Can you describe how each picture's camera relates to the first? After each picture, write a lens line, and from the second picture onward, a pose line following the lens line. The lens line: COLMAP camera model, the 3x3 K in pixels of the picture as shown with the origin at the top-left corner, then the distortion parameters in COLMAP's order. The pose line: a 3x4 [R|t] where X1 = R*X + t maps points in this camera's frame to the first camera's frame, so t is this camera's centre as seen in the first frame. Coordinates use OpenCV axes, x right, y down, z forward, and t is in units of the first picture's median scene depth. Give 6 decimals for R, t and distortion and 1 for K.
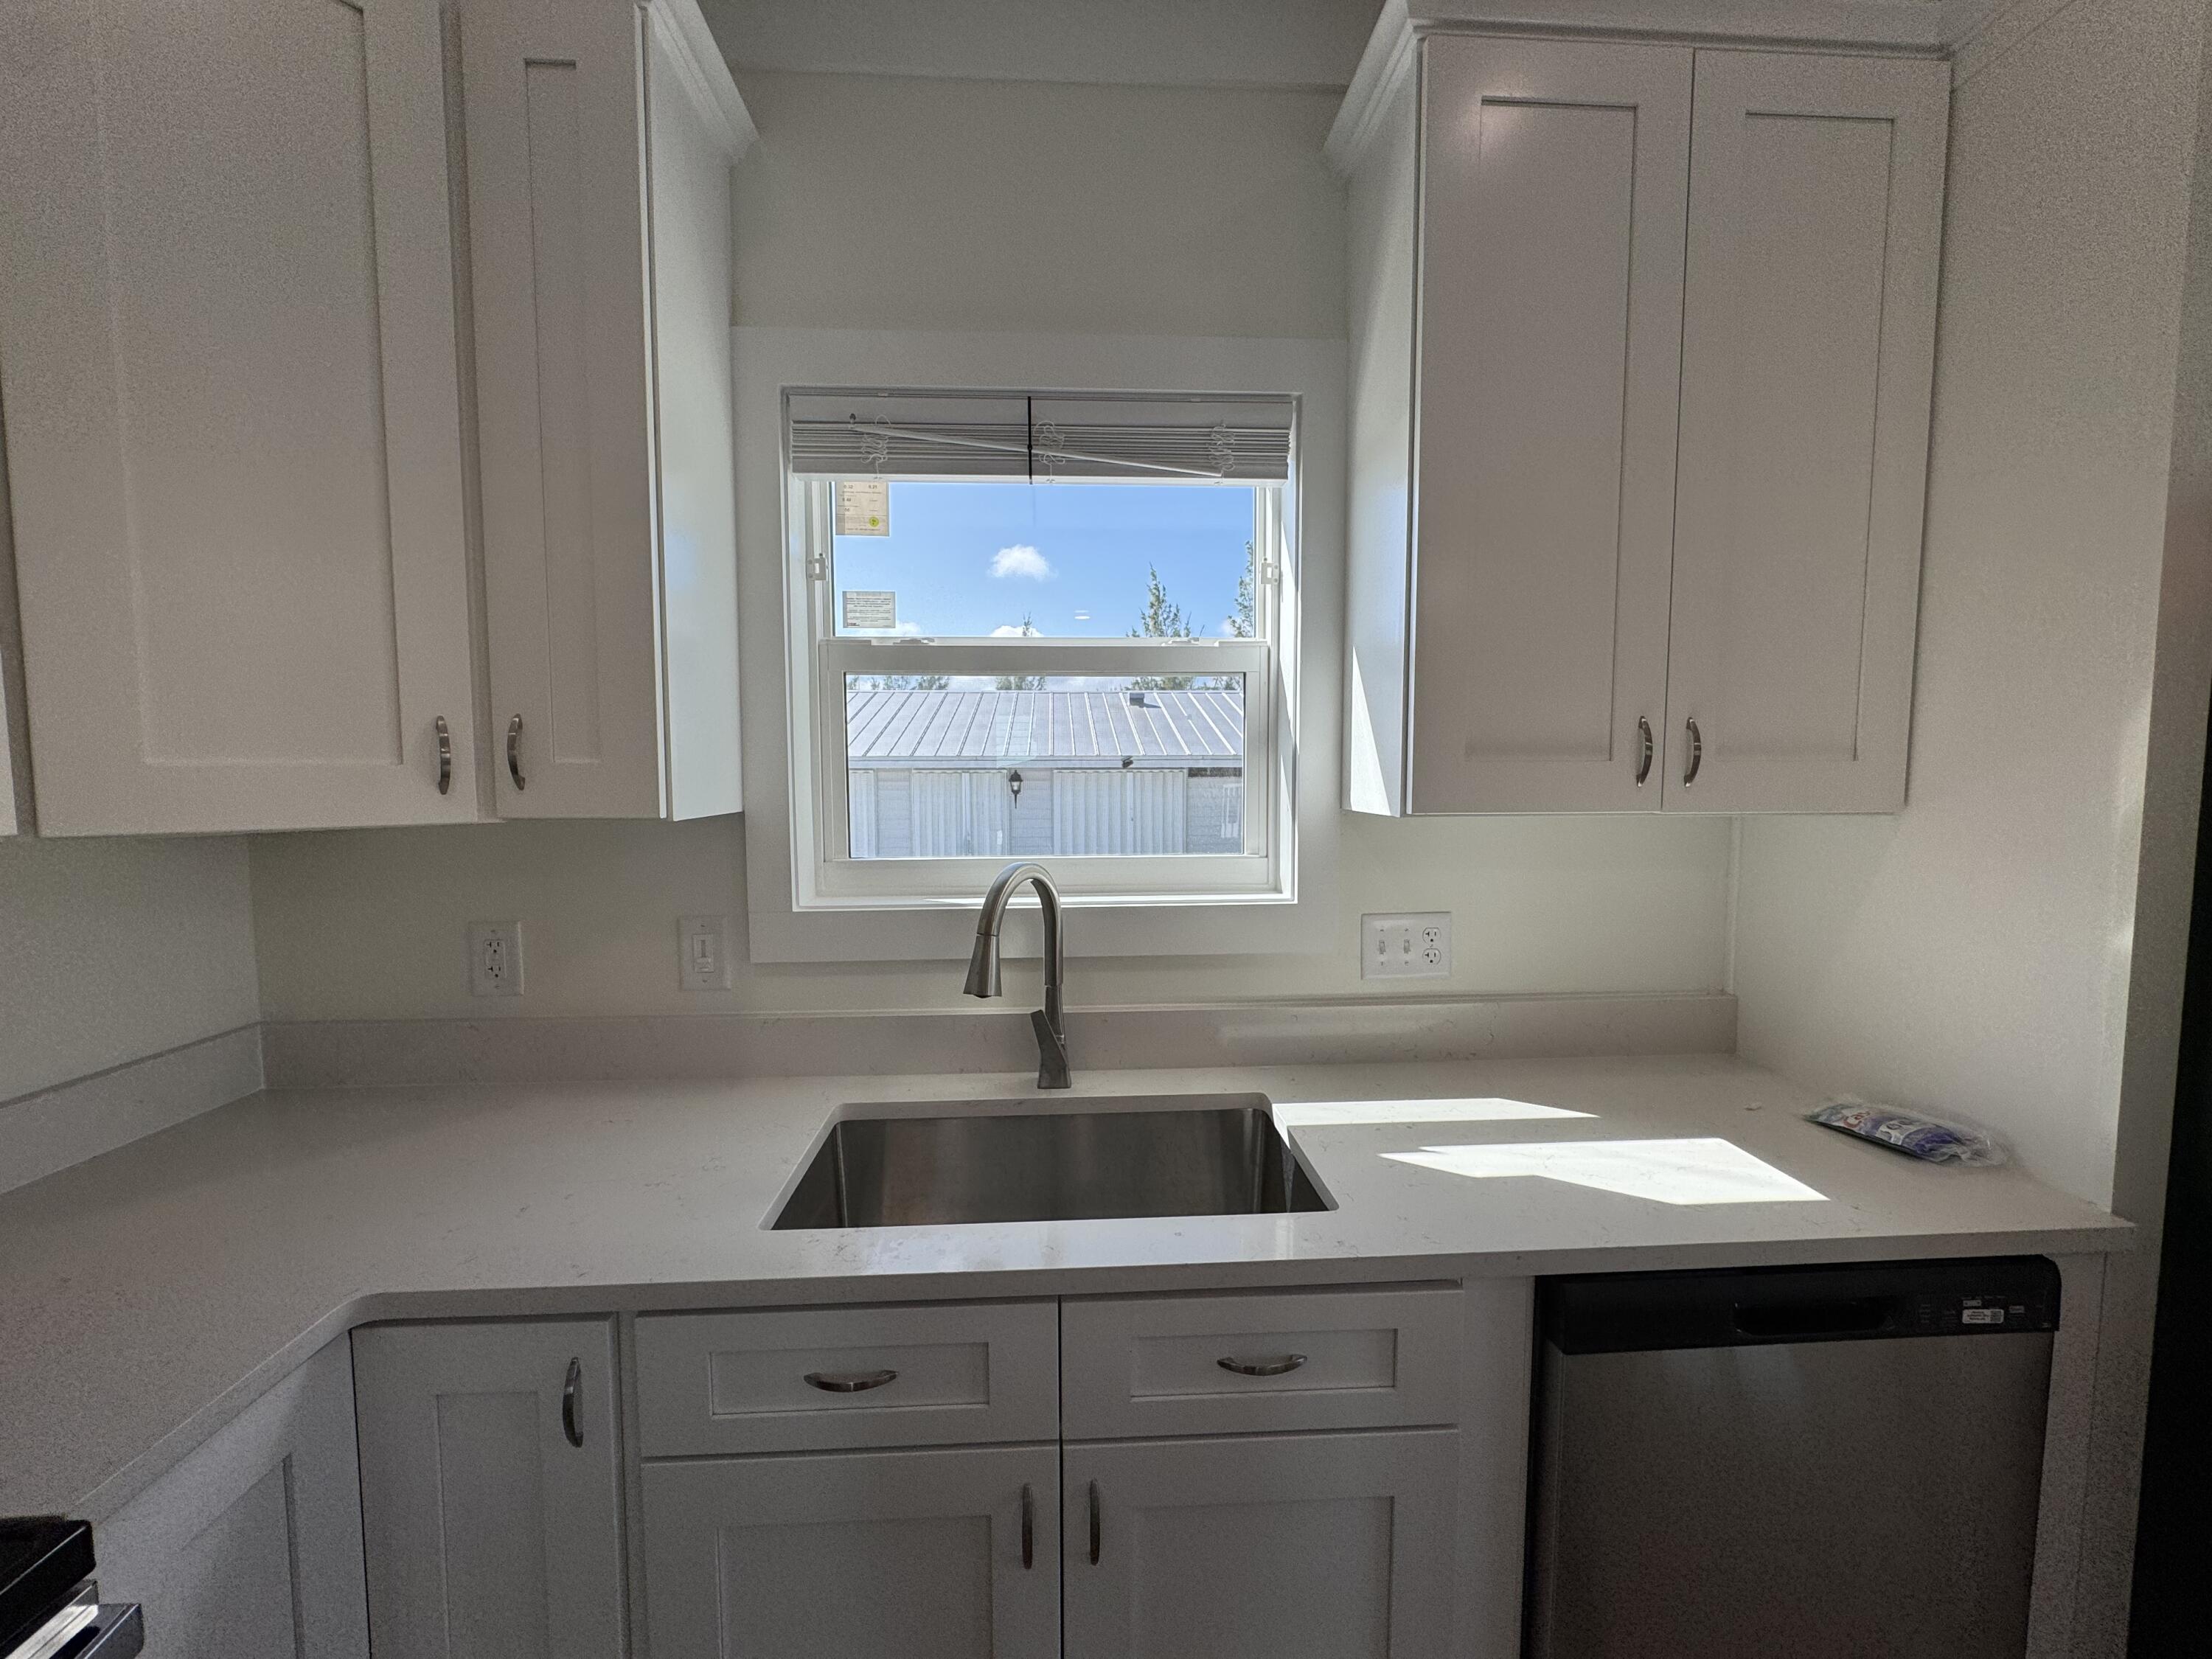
lens RADIAL K [[878.3, 0, 1105.5], [0, 878.3, 832.1], [0, 0, 1]] dist [-0.002510, 0.000789]
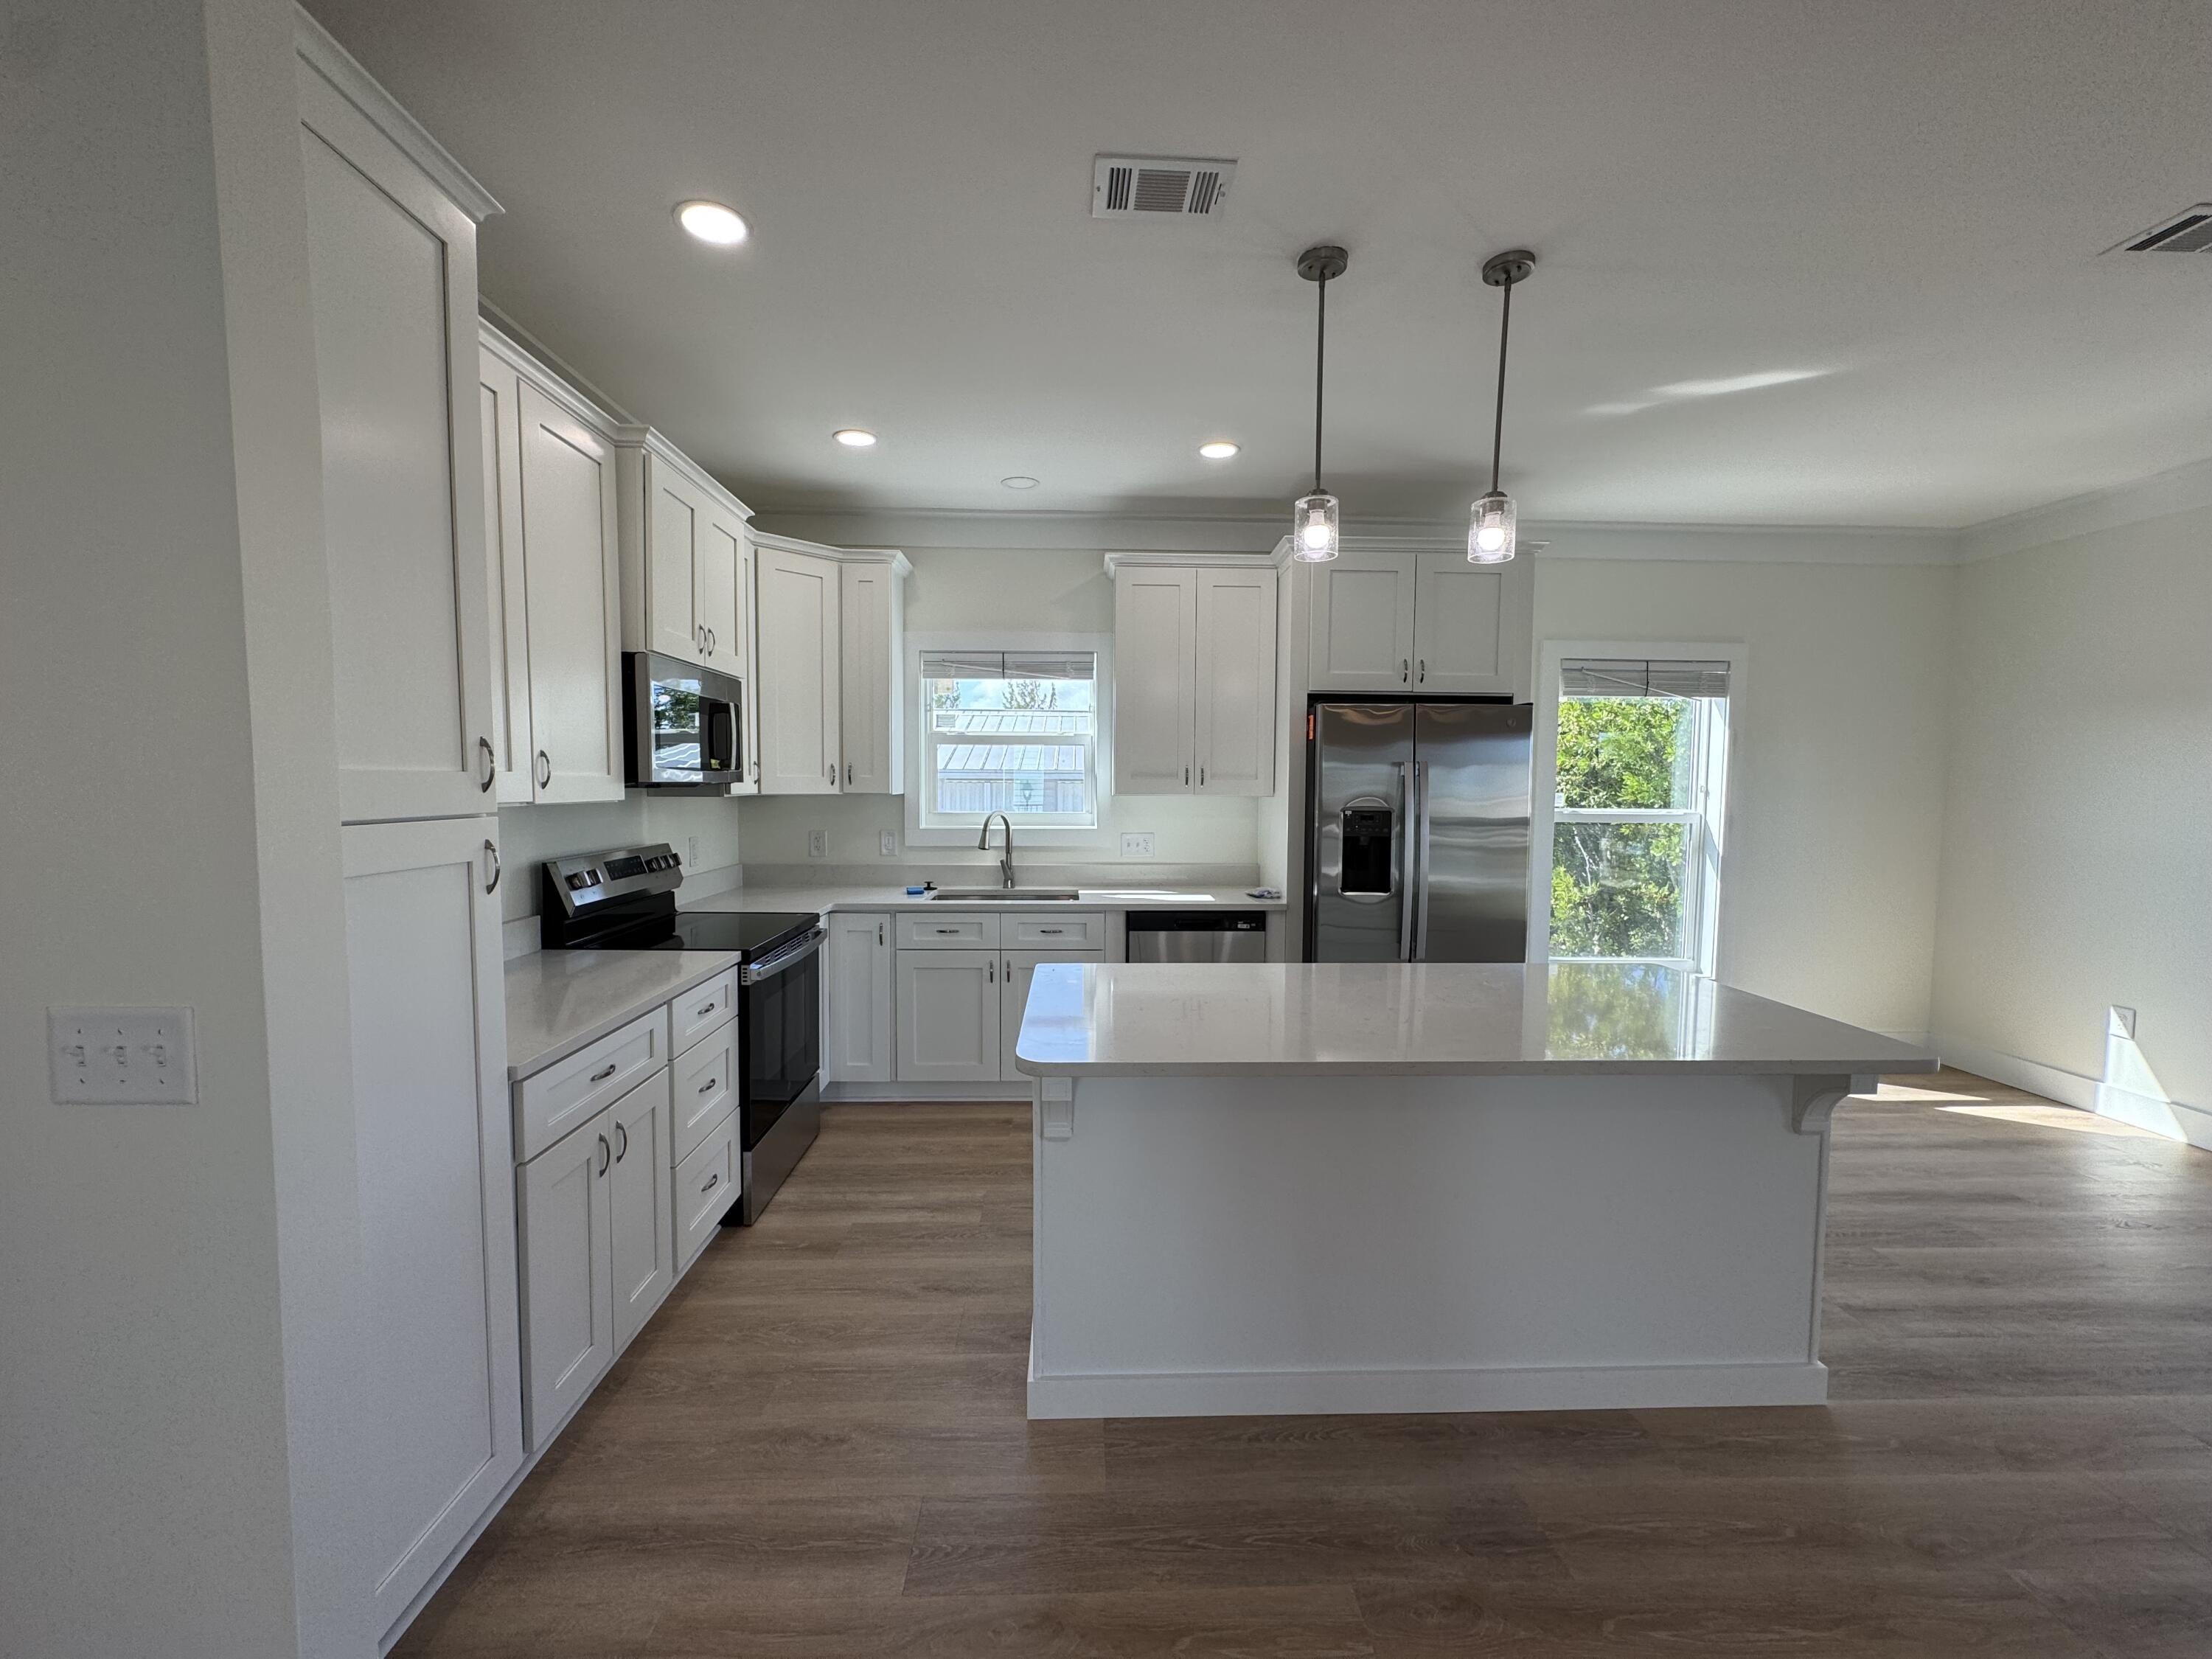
lens RADIAL K [[878.3, 0, 1105.5], [0, 878.3, 832.1], [0, 0, 1]] dist [-0.002510, 0.000789]
pose [[0.999598, 0.008907, -0.026927, 0.348679], [-0.009253, 0.999876, -0.012758, 0.139155], [0.026810, 0.013002, 0.999556, -1.955260]]
